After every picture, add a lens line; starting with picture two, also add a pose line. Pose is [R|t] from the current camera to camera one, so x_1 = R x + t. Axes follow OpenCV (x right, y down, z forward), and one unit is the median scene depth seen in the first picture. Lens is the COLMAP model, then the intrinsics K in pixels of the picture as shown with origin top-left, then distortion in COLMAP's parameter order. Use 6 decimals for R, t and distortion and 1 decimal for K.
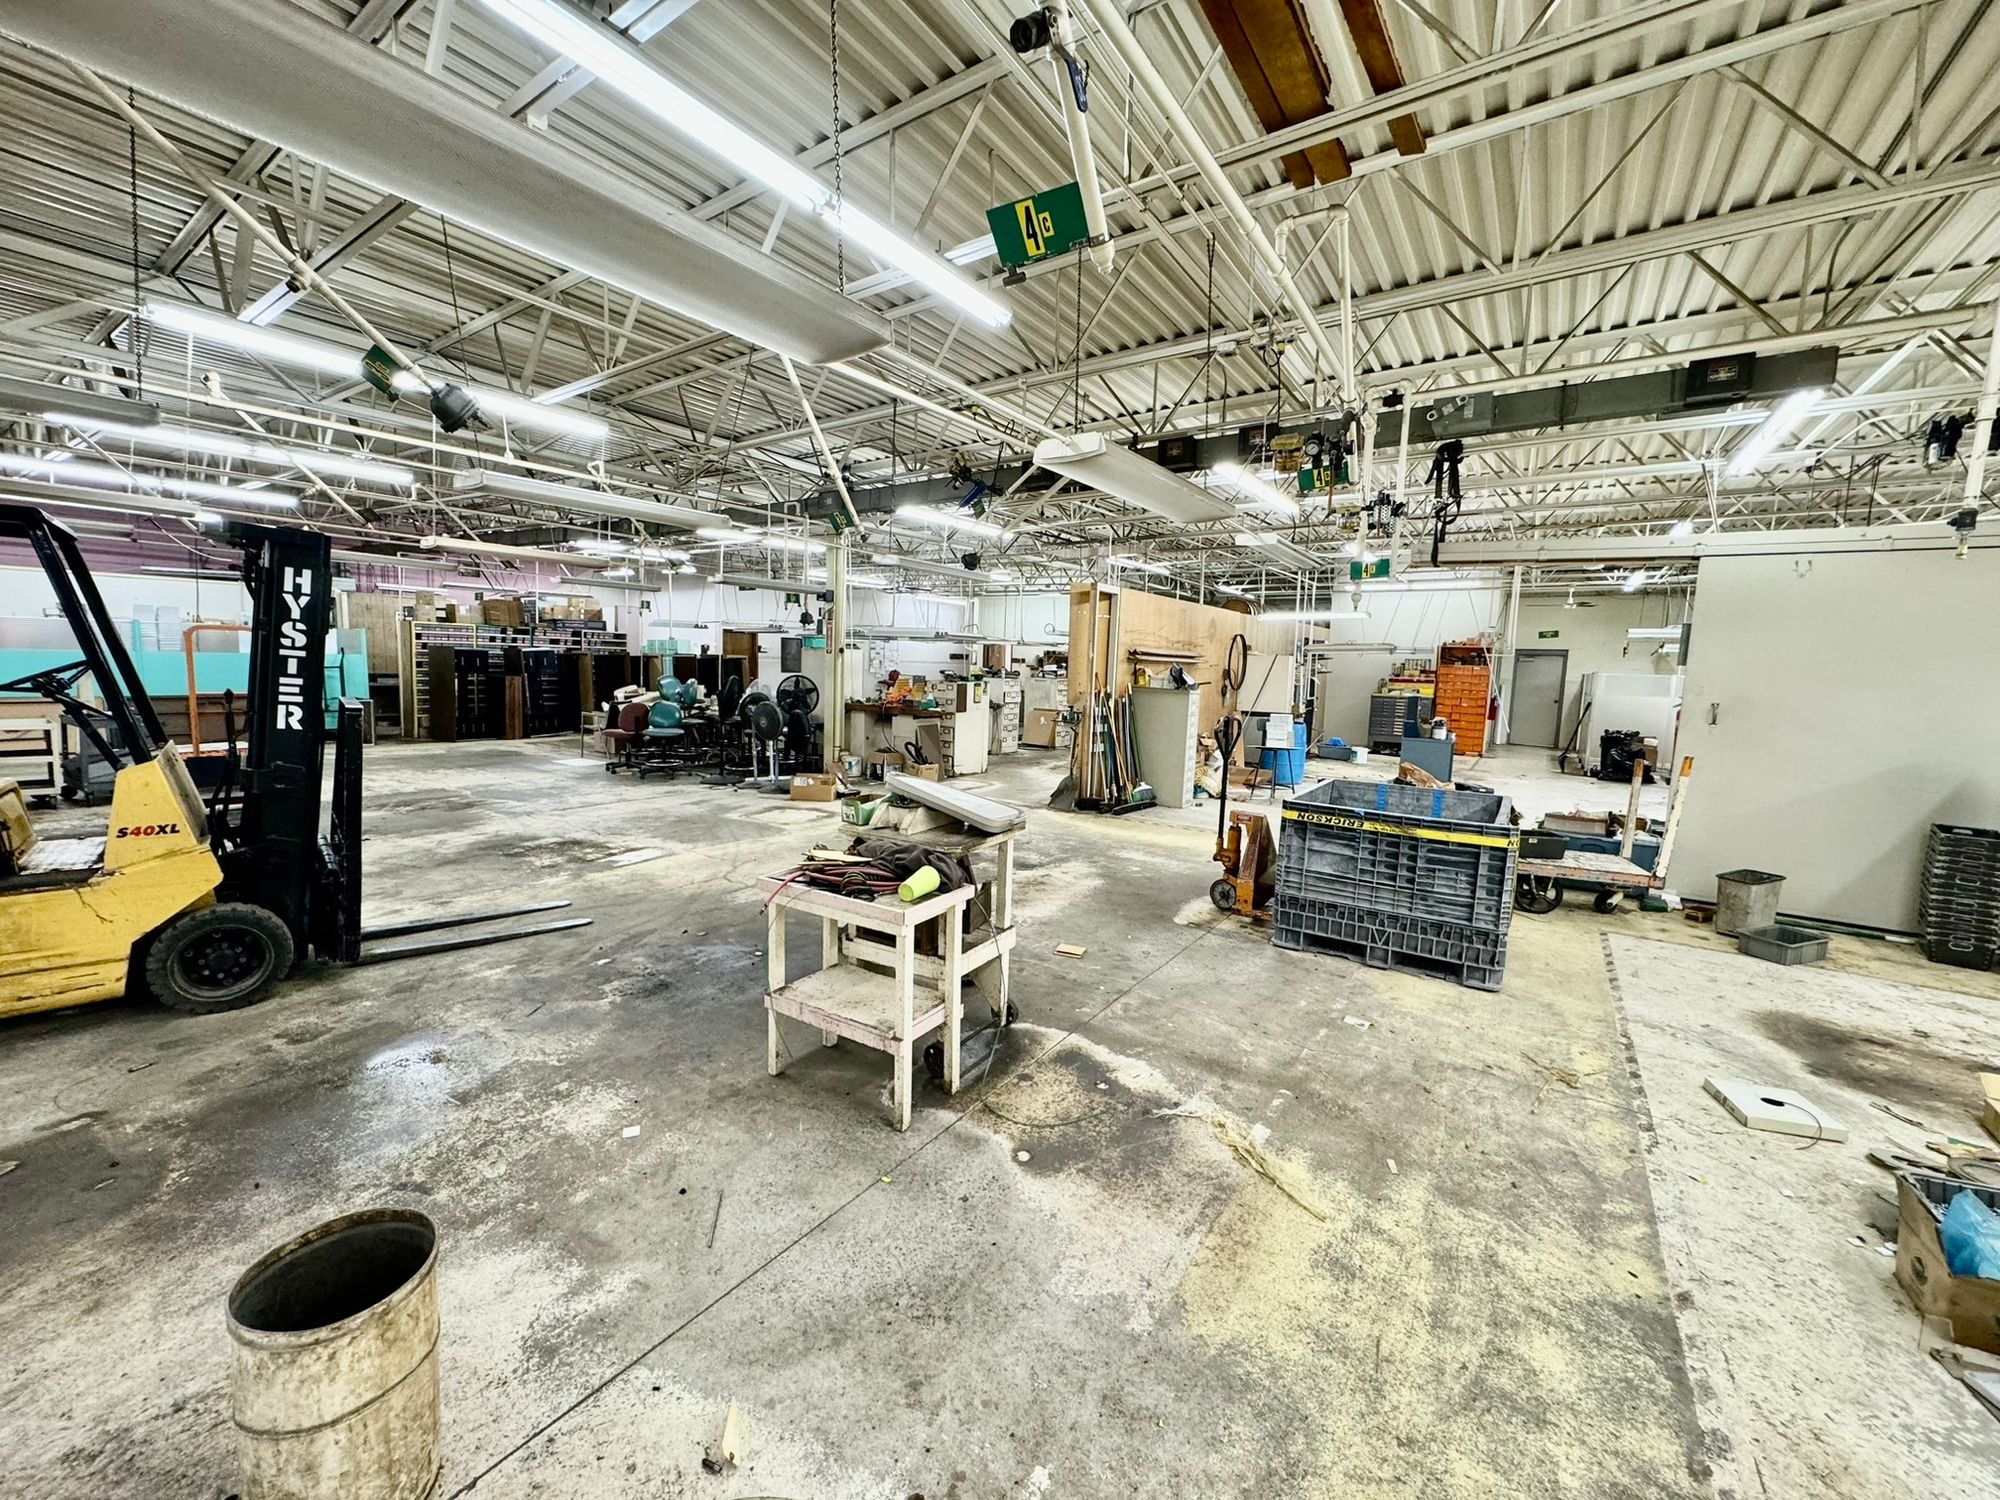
lens RADIAL K [[794.4, 0, 1001.4], [0, 794.4, 758.2], [0, 0, 1]] dist [-0.001304, -0.000581]
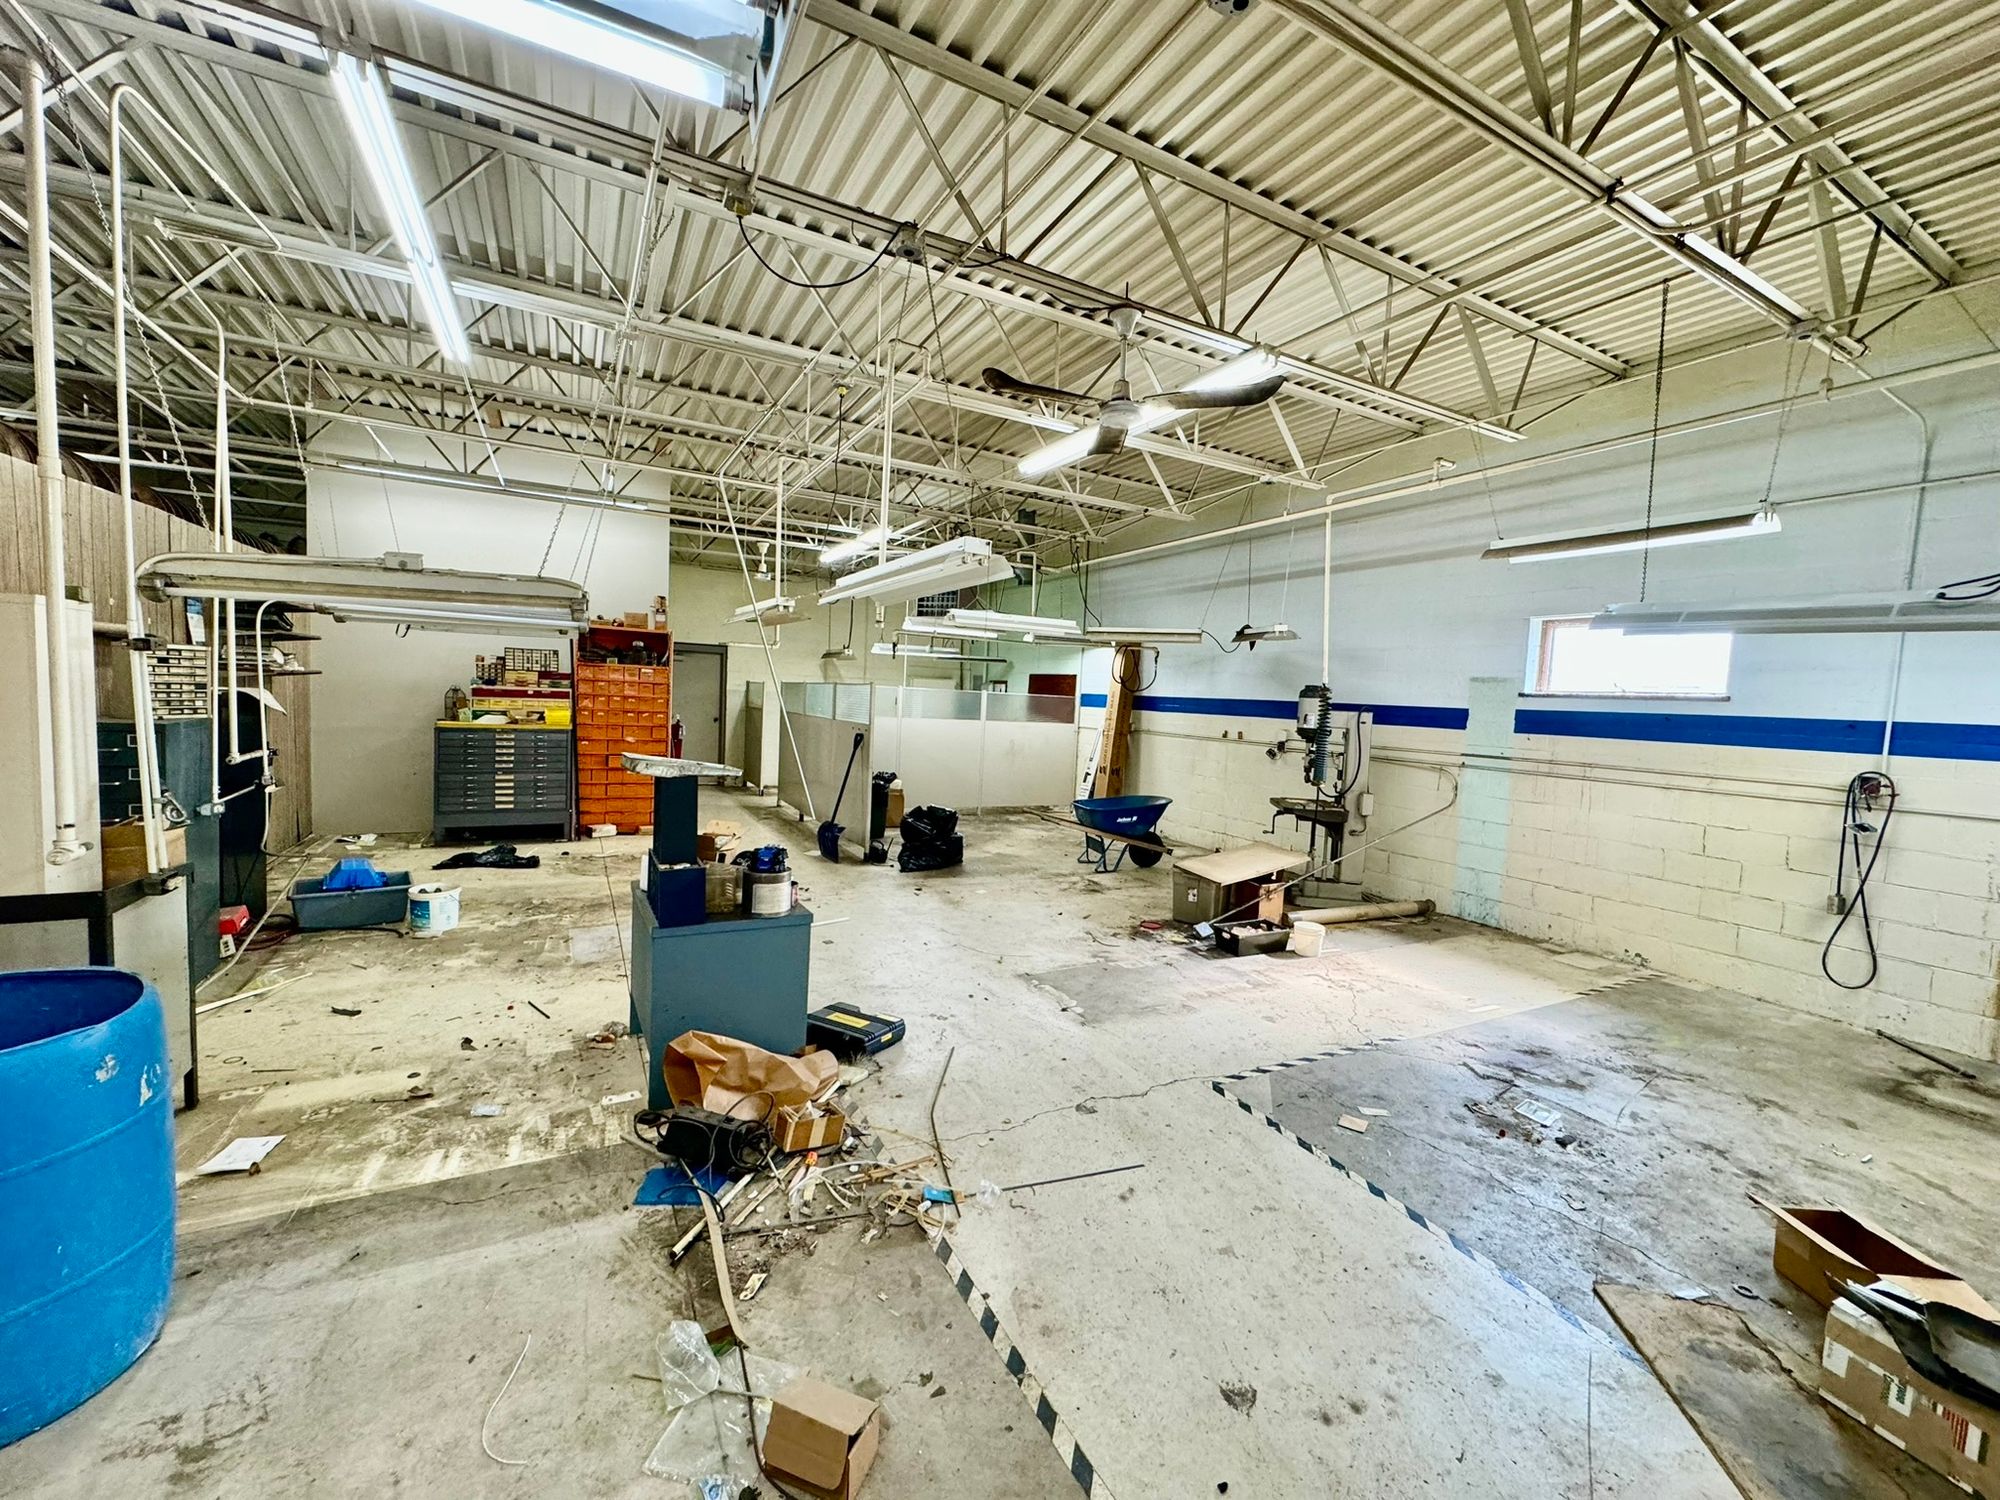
lens RADIAL K [[794.4, 0, 1005.1], [0, 794.4, 751.3], [0, 0, 1]] dist [-0.001304, -0.000581]
pose [[0.450616, -0.067791, 0.890140, 0.218200], [0.068851, 0.996782, 0.041058, -0.062418], [-0.890059, 0.042786, 0.453833, 0.524405]]
